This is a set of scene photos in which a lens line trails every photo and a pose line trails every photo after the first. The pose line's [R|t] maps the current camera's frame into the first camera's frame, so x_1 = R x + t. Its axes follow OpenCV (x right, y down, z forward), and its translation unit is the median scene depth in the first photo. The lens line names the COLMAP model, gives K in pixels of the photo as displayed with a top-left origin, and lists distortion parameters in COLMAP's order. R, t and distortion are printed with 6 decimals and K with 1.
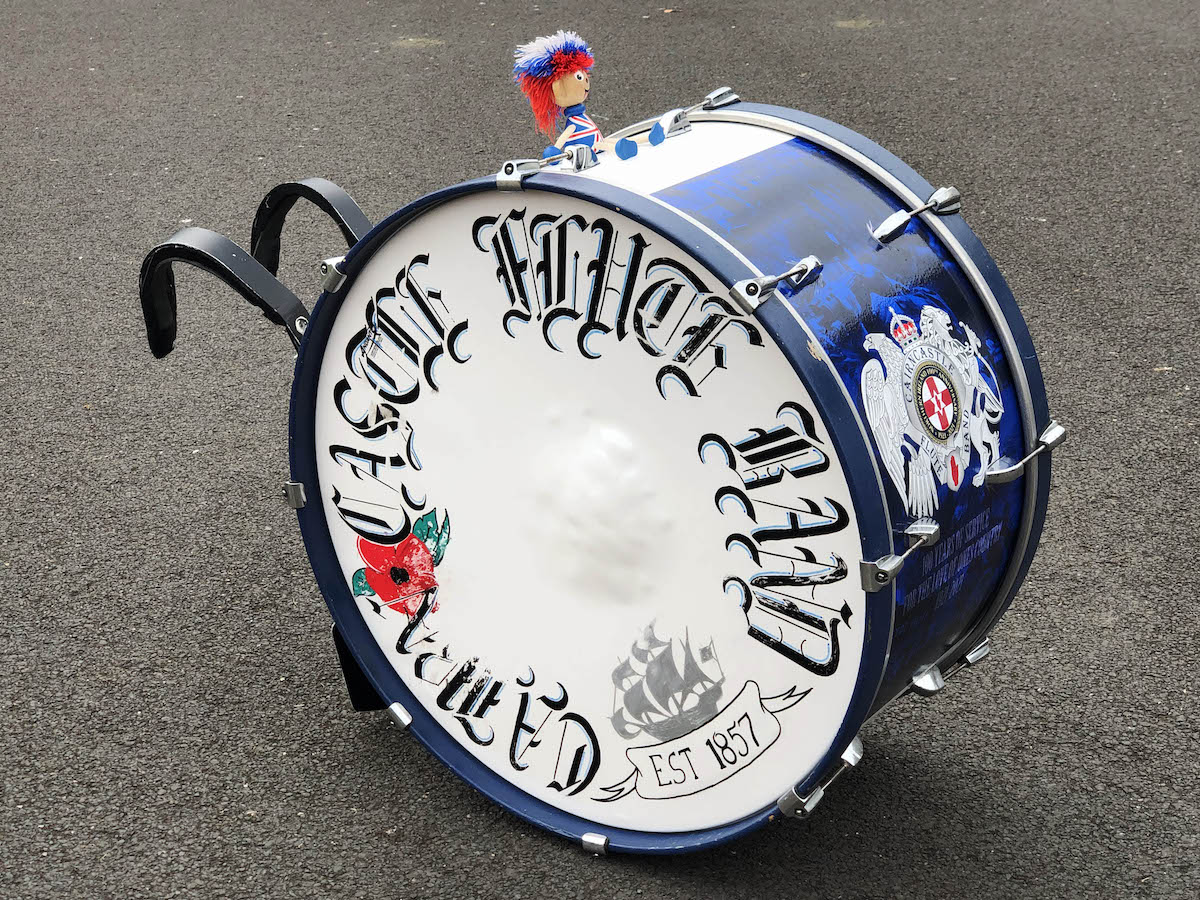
lens RADIAL K [[2103.4, 0, 602.3], [0, 2103.4, 448.2], [0, 0, 1]] dist [0.270206, 0.000000]
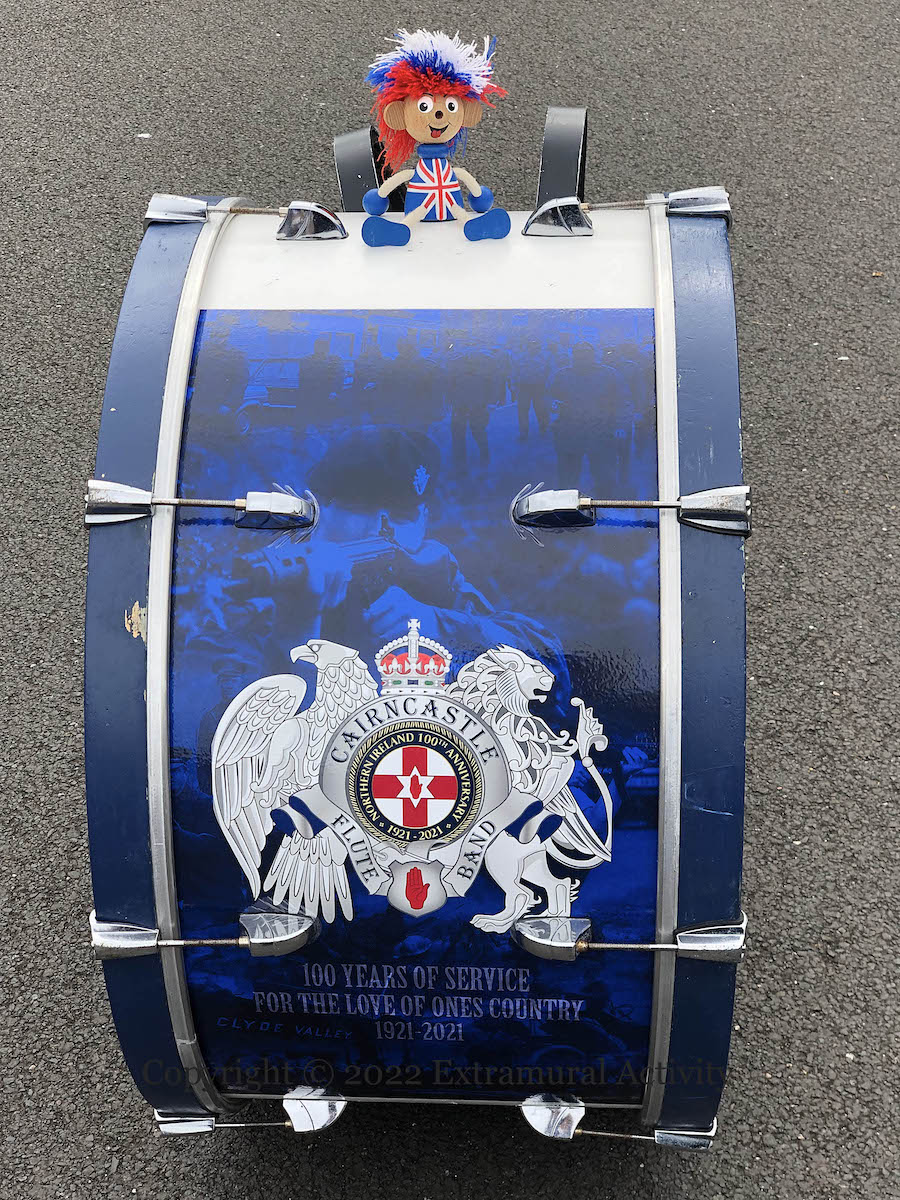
lens RADIAL K [[1892.4, 0, 439.2], [0, 1892.4, 600.1], [0, 0, 1]] dist [0.015867, 0.000000]
pose [[0.508395, 0.499070, -0.701758, 0.531671], [-0.282481, 0.866492, 0.411578, -0.305464], [0.813474, -0.011011, 0.581498, 0.672241]]
